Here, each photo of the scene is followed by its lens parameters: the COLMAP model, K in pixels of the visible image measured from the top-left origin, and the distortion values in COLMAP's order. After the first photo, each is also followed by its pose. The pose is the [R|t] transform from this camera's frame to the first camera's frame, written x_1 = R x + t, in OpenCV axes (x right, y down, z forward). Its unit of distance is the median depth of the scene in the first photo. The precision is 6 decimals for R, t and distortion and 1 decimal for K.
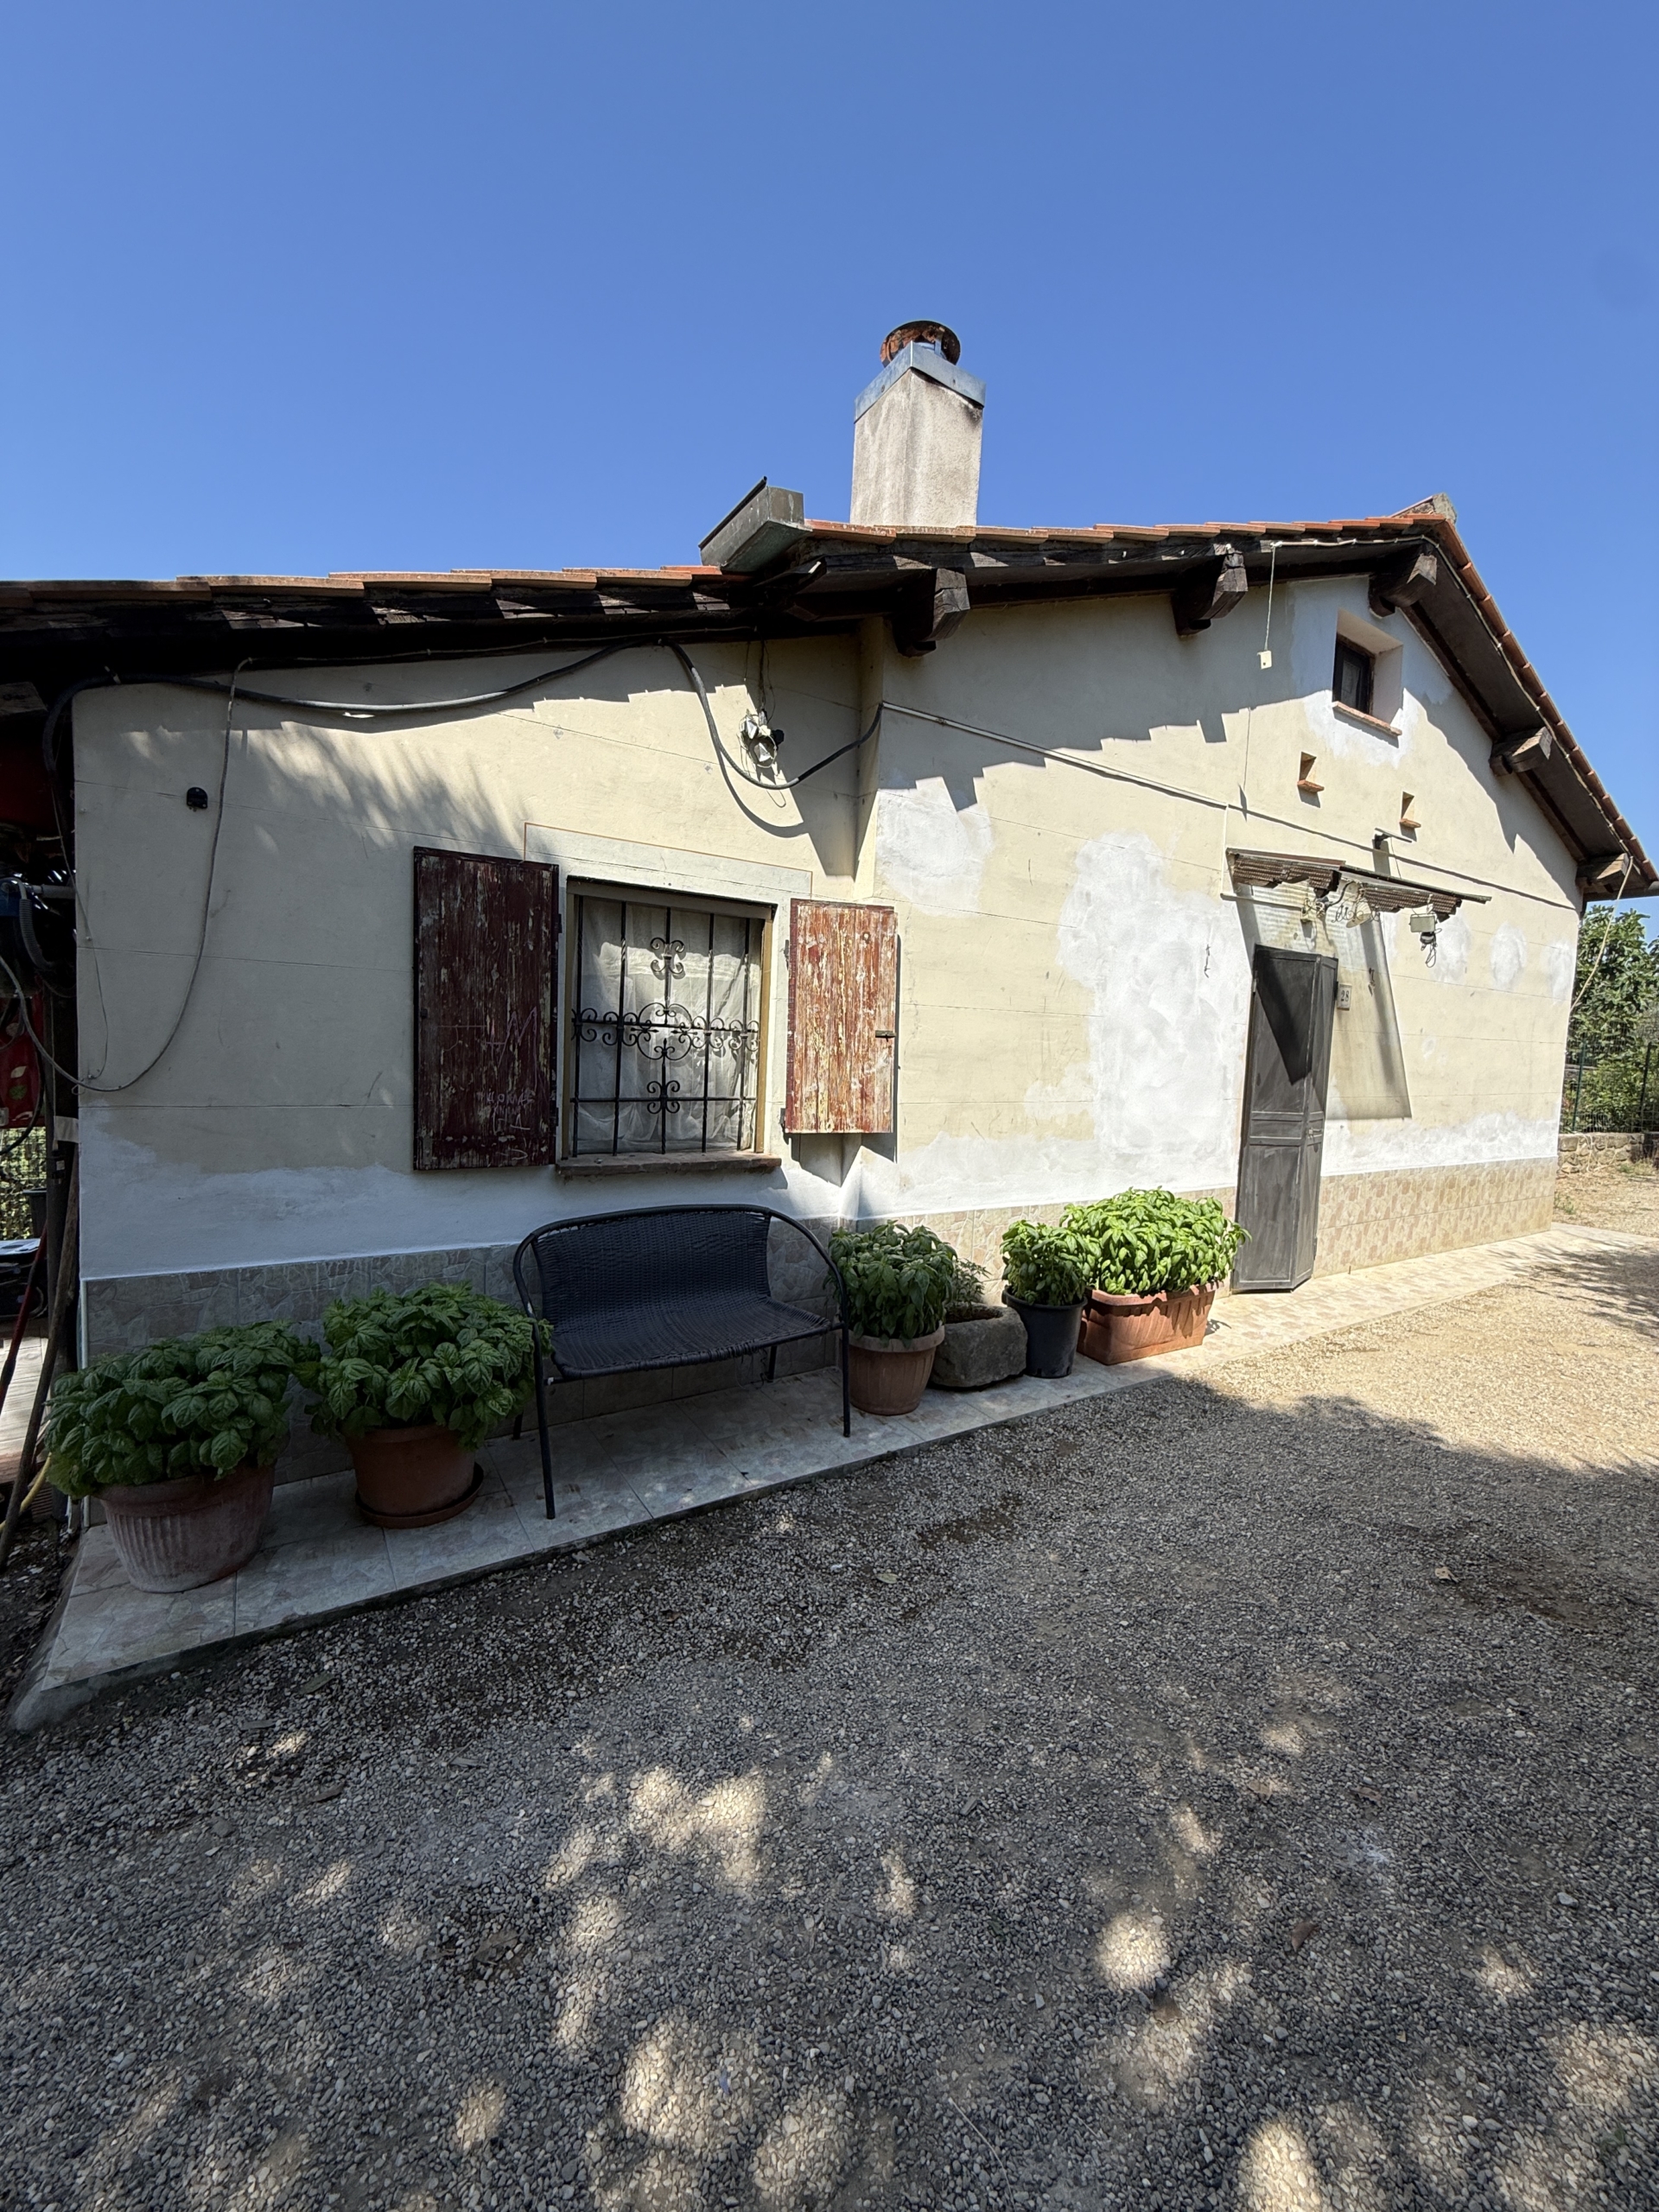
lens RADIAL K [[884.6, 0, 829.5], [0, 884.6, 1106.0], [0, 0, 1]] dist [0.000399, -0.000266]
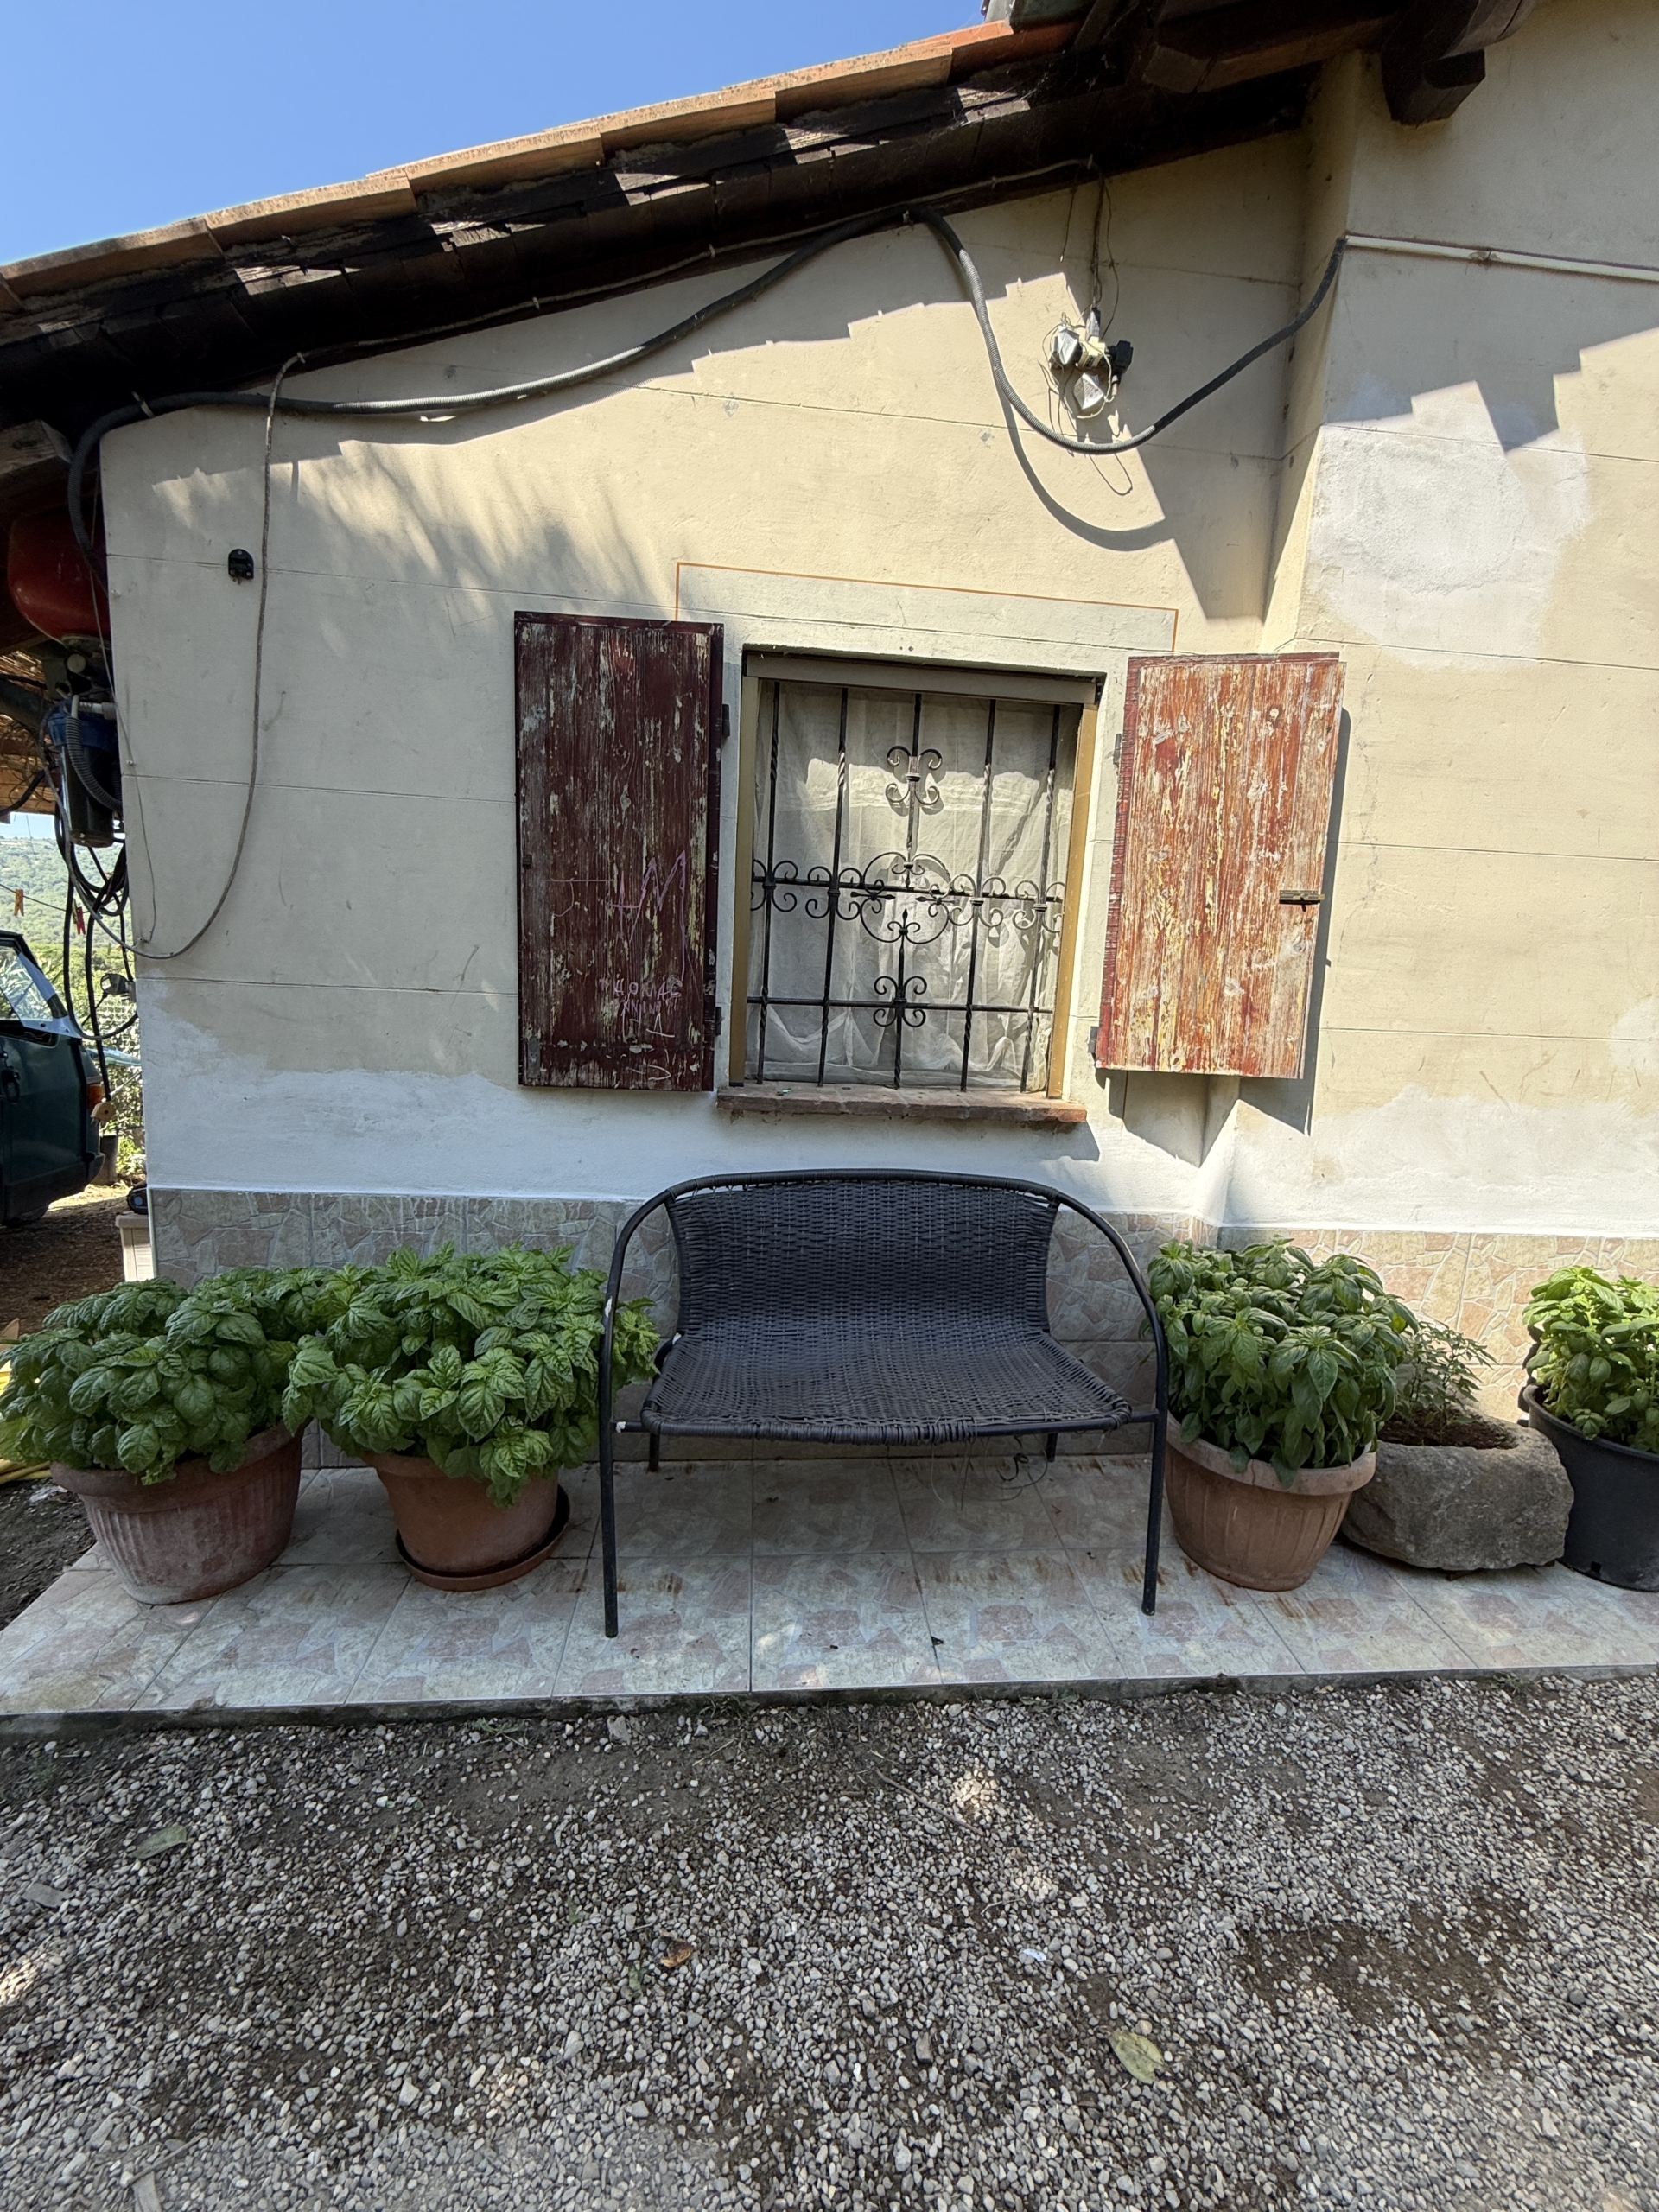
lens RADIAL K [[884.6, 0, 829.5], [0, 884.6, 1106.0], [0, 0, 1]] dist [0.000399, -0.000266]
pose [[0.881962, 0.073515, -0.465553, 0.075666], [-0.045351, 0.996414, 0.071428, 0.022616], [0.469134, -0.041883, 0.882133, 0.408628]]
